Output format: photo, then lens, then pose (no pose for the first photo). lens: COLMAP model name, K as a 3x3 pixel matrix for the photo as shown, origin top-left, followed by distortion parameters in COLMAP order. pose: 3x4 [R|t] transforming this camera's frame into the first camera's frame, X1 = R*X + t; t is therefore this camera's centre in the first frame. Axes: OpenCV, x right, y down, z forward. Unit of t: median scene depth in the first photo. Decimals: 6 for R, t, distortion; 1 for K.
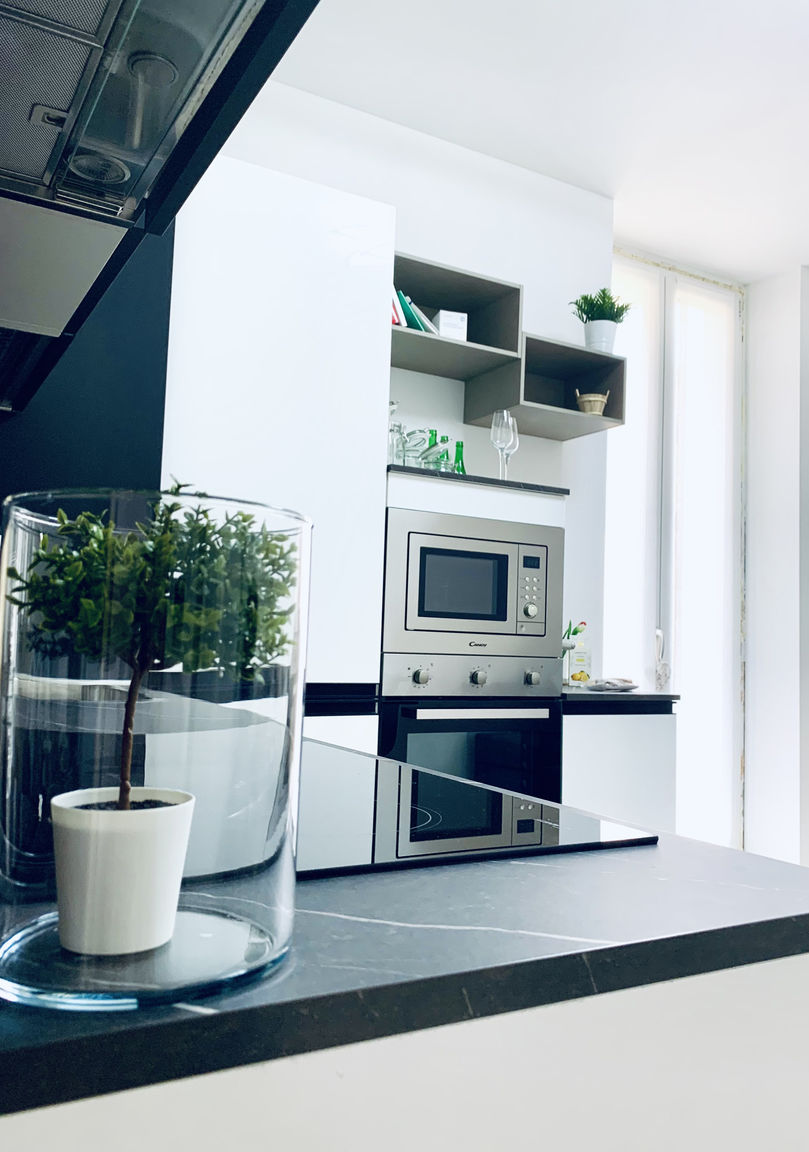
lens RADIAL K [[926.5, 0, 404.5], [0, 926.5, 576.0], [0, 0, 1]] dist [-0.000020, -0.000428]
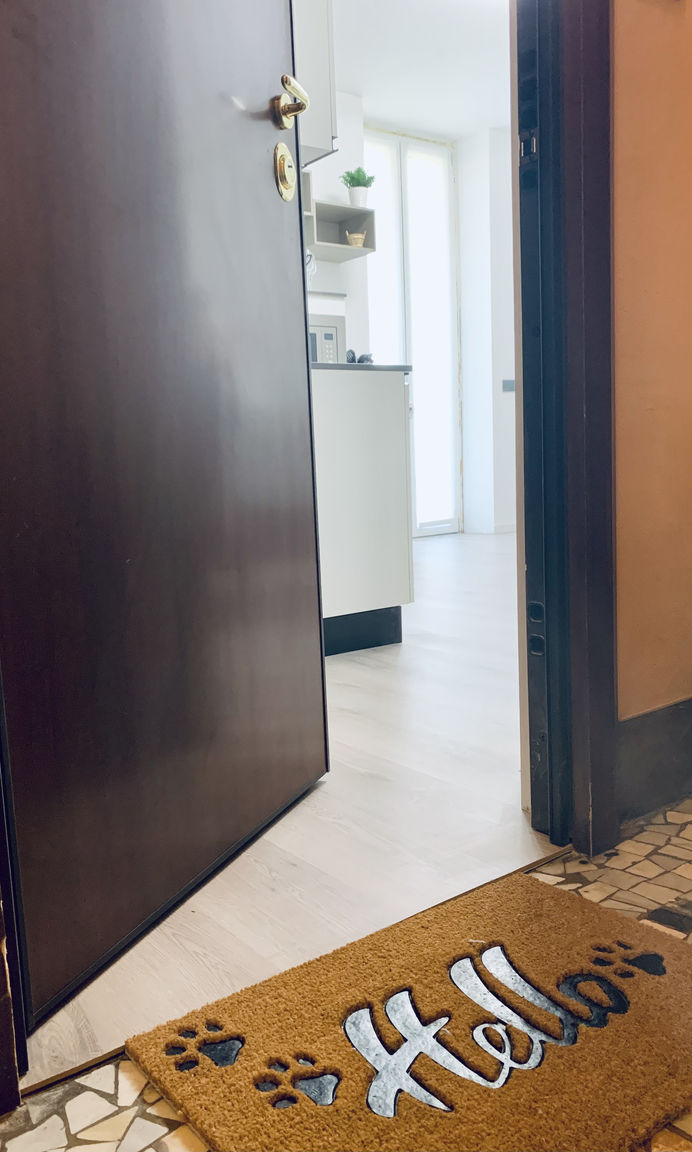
lens RADIAL K [[962.7, 0, 346.0], [0, 962.7, 576.0], [0, 0, 1]] dist [-0.003528, -0.001999]
pose [[0.982739, -0.093373, 0.159703, -0.147907], [0.060168, 0.977667, 0.201365, 0.055311], [-0.174938, -0.188280, 0.966410, -0.781813]]
